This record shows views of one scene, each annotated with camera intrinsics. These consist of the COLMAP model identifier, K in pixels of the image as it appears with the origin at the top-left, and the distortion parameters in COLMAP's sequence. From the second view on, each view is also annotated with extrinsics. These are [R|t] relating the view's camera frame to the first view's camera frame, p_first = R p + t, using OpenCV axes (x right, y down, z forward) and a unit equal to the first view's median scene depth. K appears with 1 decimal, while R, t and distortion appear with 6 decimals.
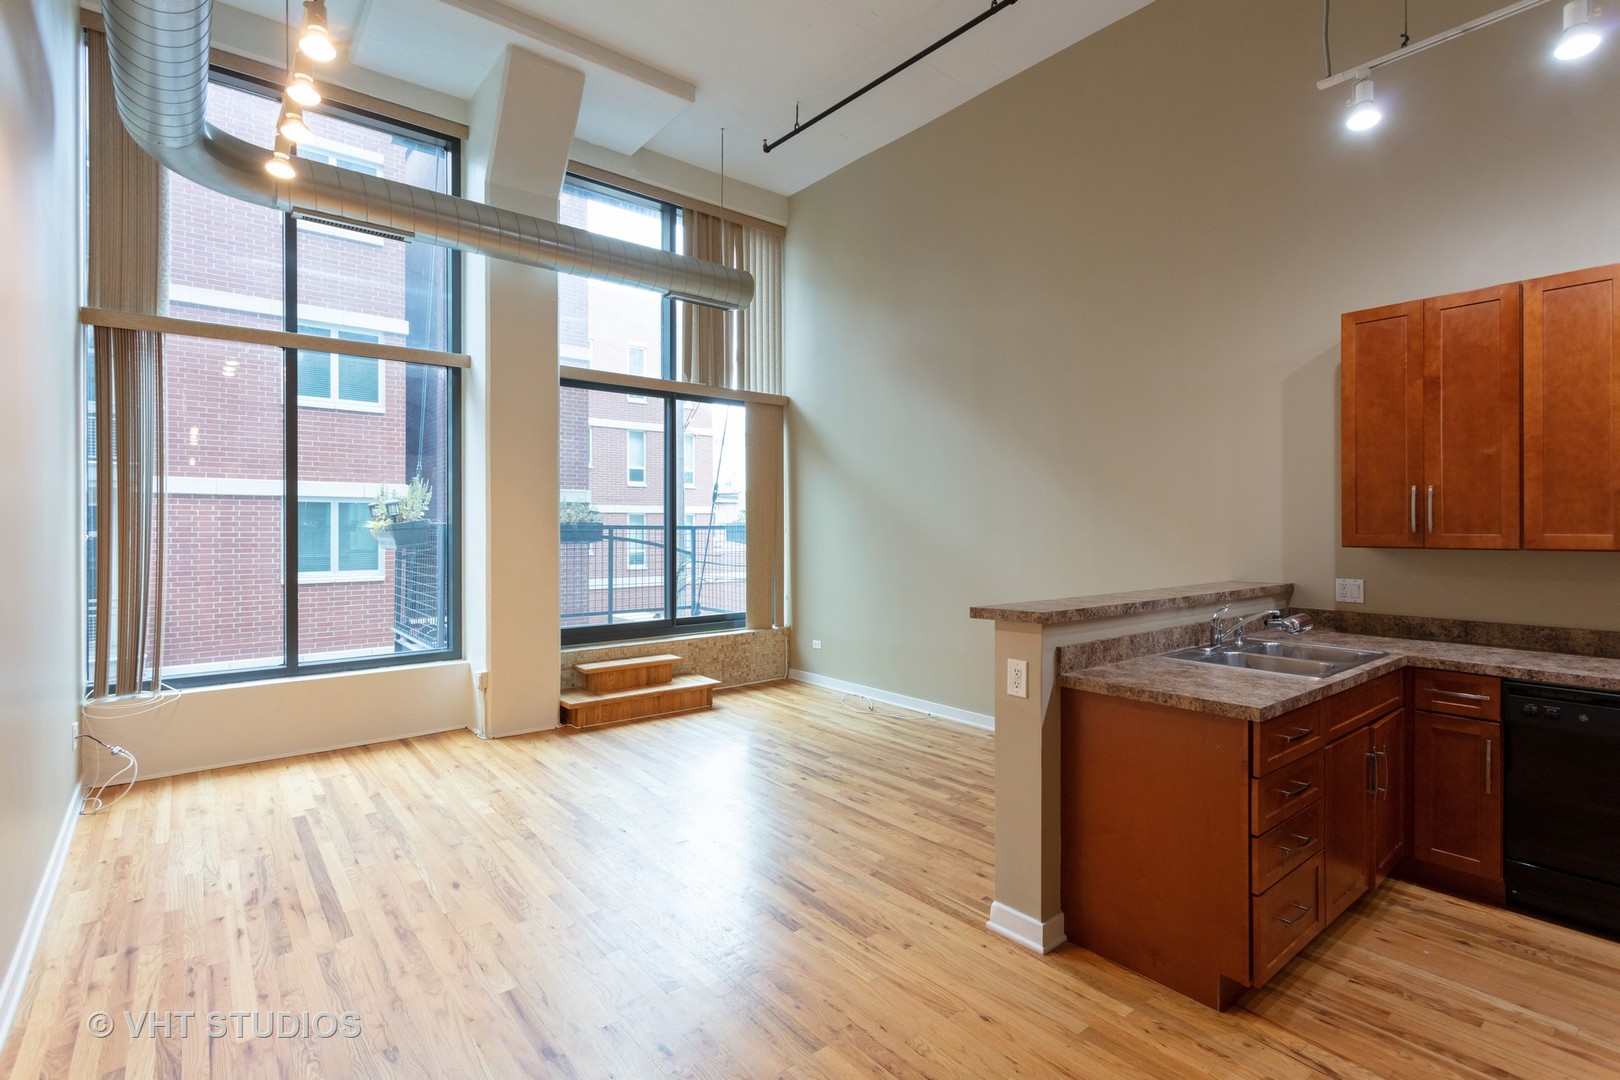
lens RADIAL K [[769.3, 0, 807.0], [0, 769.3, 529.0], [0, 0, 1]] dist [0.009168, -0.001624]
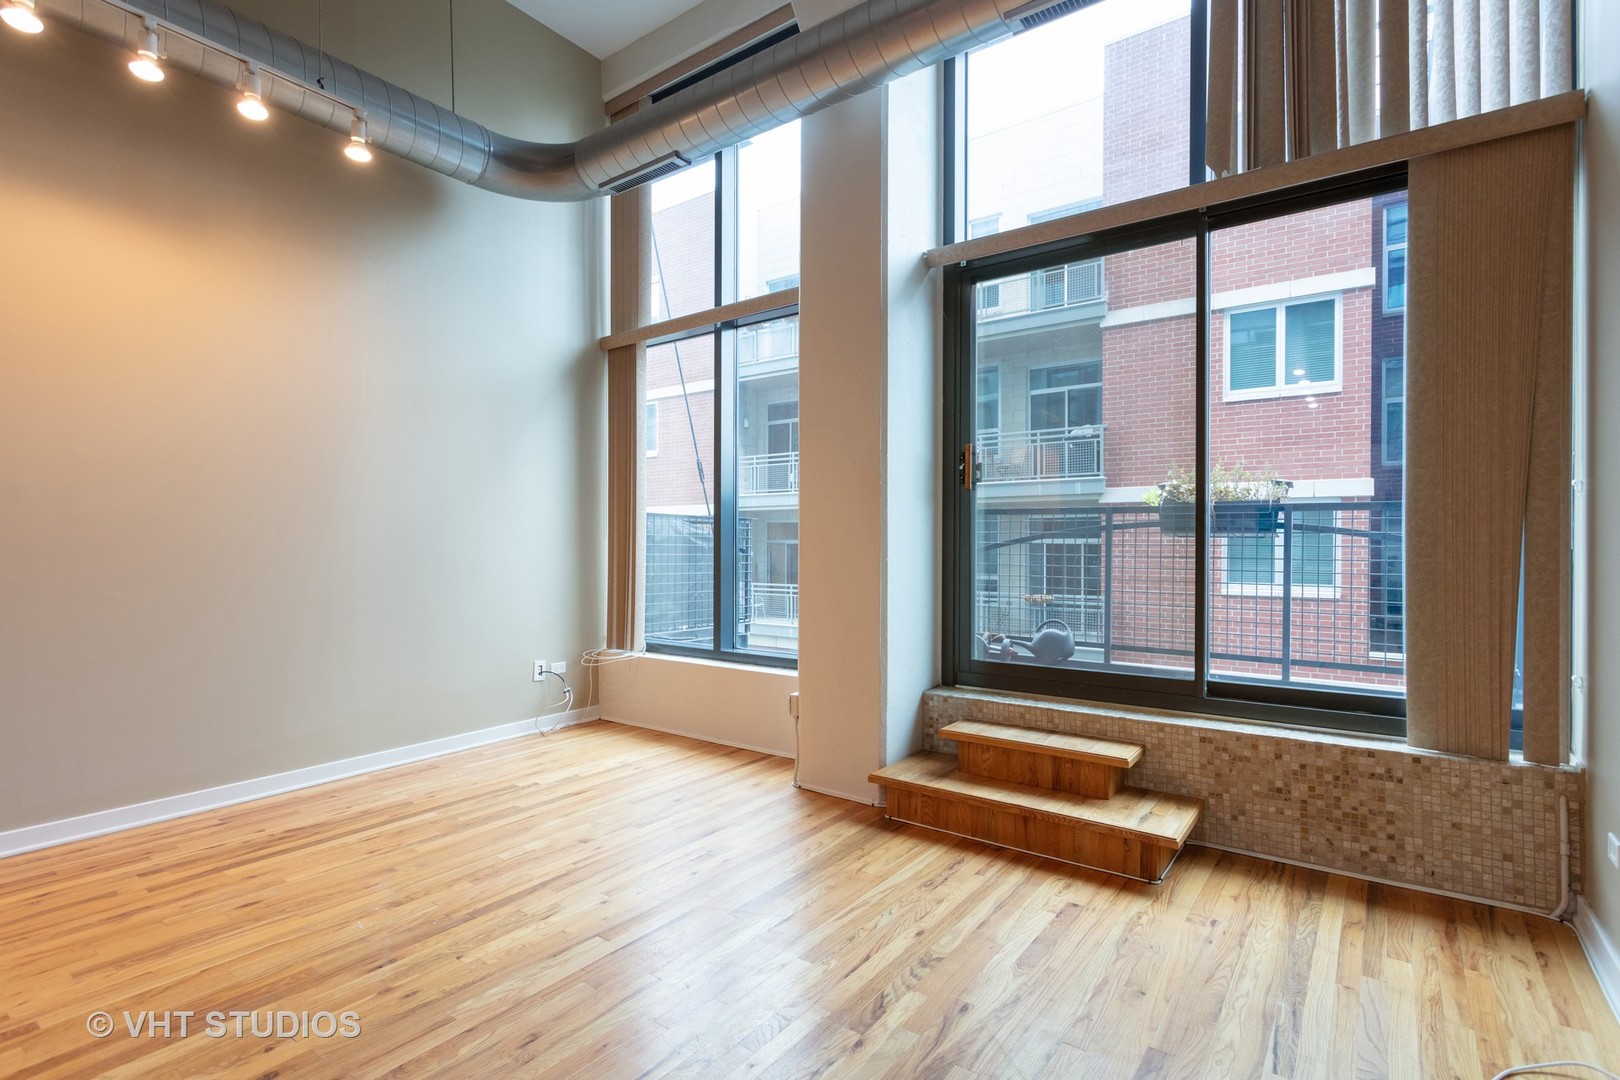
lens RADIAL K [[769.3, 0, 811.1], [0, 769.3, 541.5], [0, 0, 1]] dist [0.009168, -0.001624]
pose [[0.249246, -0.002905, -0.968436, 0.420647], [-0.003166, 0.999988, -0.003814, 0.053647], [0.968435, 0.004016, 0.249234, 1.119360]]
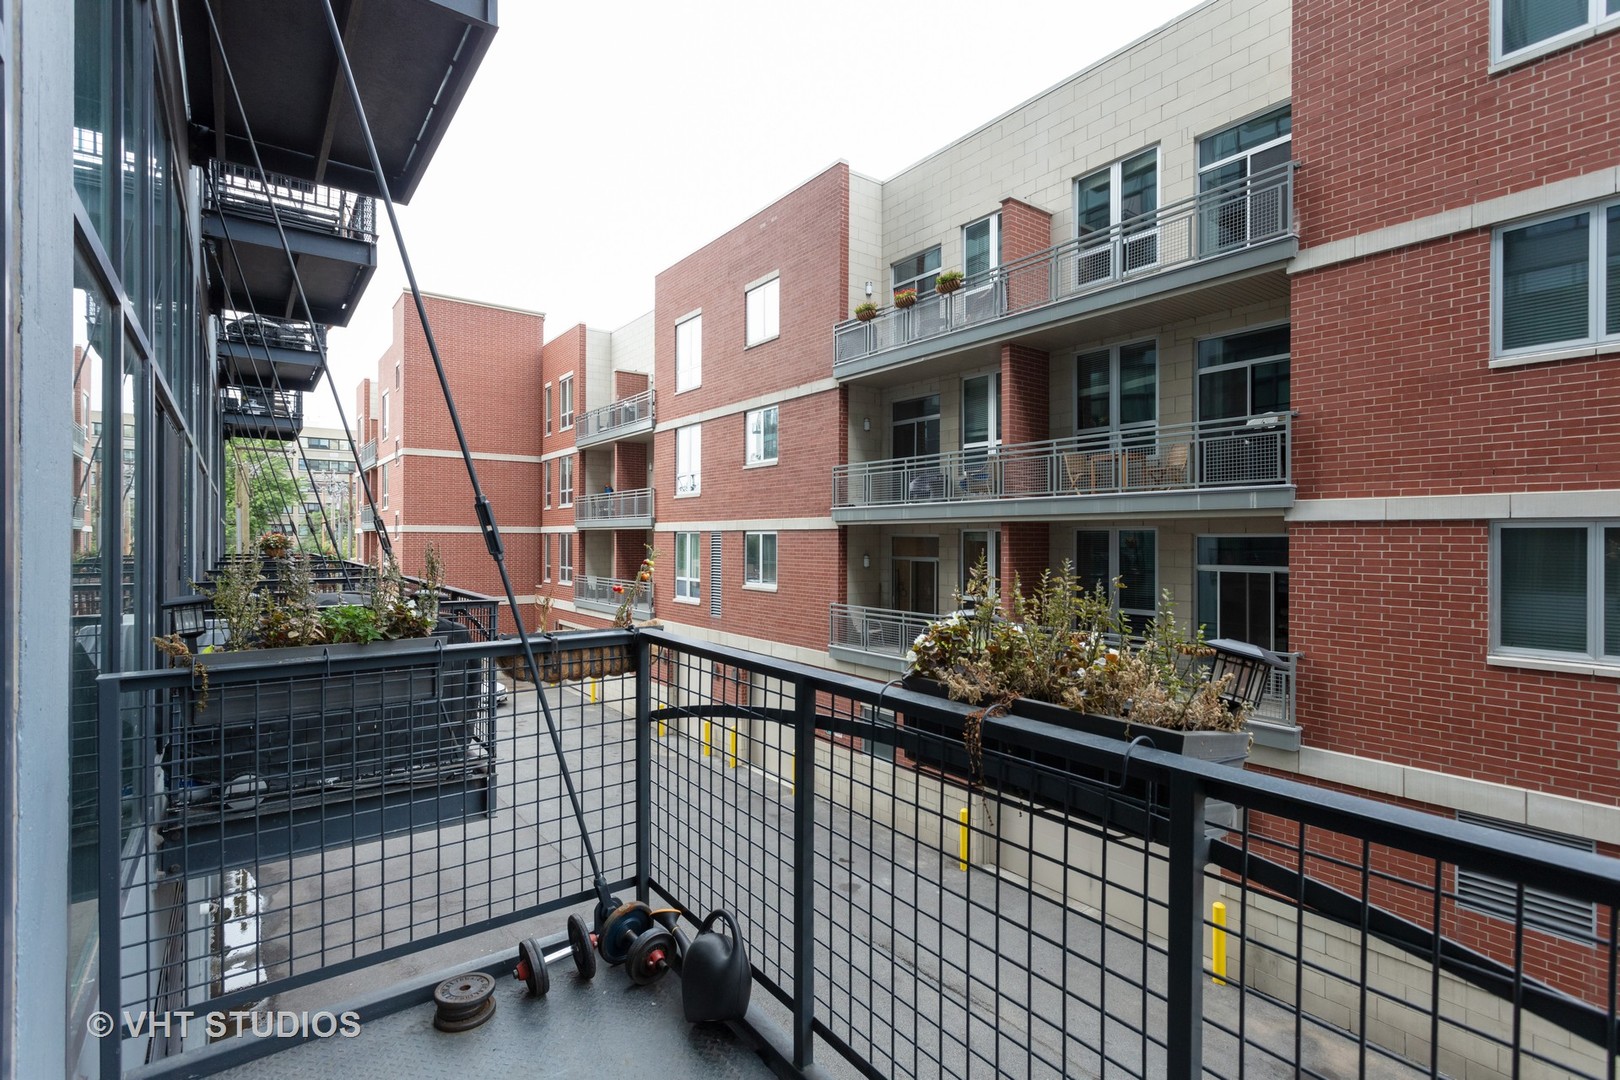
lens RADIAL K [[769.3, 0, 802.1], [0, 769.3, 539.4], [0, 0, 1]] dist [0.009168, -0.001624]
pose [[-0.042932, 0.000399, -0.999078, -0.174294], [-0.001674, 0.999998, 0.000471, -0.104174], [0.999077, 0.001693, -0.042931, 1.934158]]
